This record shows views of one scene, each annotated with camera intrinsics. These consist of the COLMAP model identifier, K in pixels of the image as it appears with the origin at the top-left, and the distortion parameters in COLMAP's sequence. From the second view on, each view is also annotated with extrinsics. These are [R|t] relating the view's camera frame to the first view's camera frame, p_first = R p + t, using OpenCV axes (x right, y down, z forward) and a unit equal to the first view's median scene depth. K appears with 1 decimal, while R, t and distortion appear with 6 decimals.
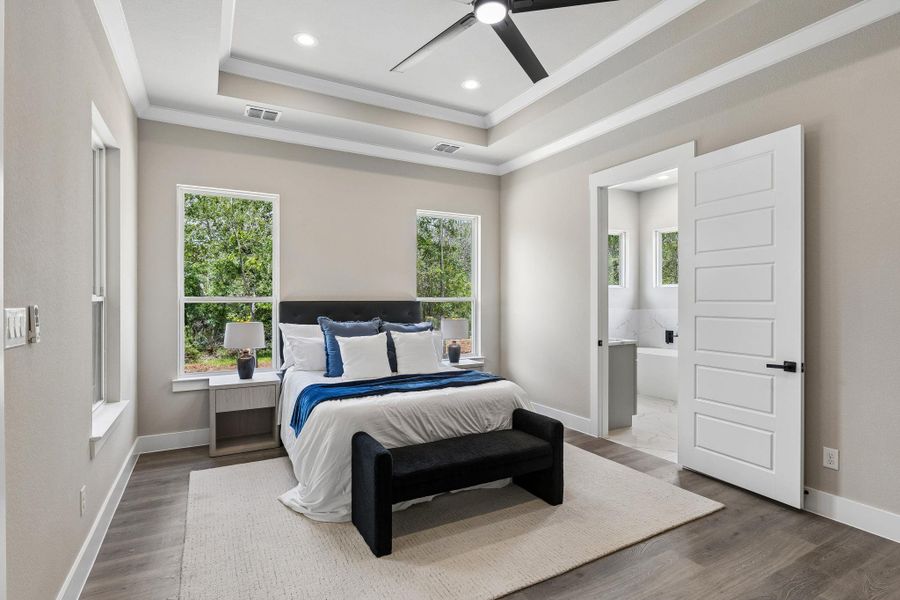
lens RADIAL K [[389.6, 0, 450.0], [0, 389.6, 300.0], [0, 0, 1]] dist [0.002115, -0.000023]
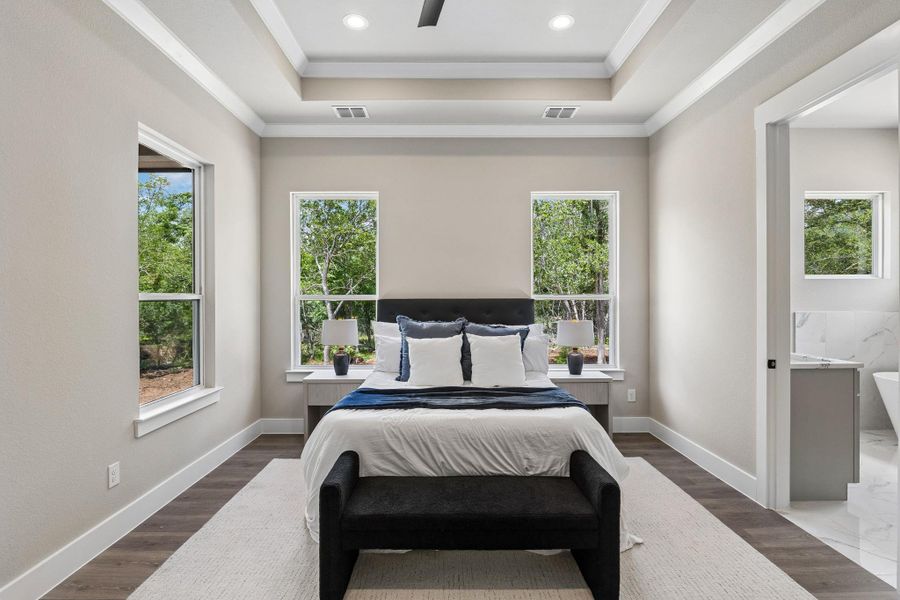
lens RADIAL K [[409.4, 0, 453.1], [0, 409.4, 298.1], [0, 0, 1]] dist [0.000680, -0.000530]
pose [[0.901769, -0.000257, -0.432218, 0.214447], [0.000786, 0.999999, 0.001044, -0.000051], [0.432217, -0.001281, 0.901769, 0.166210]]
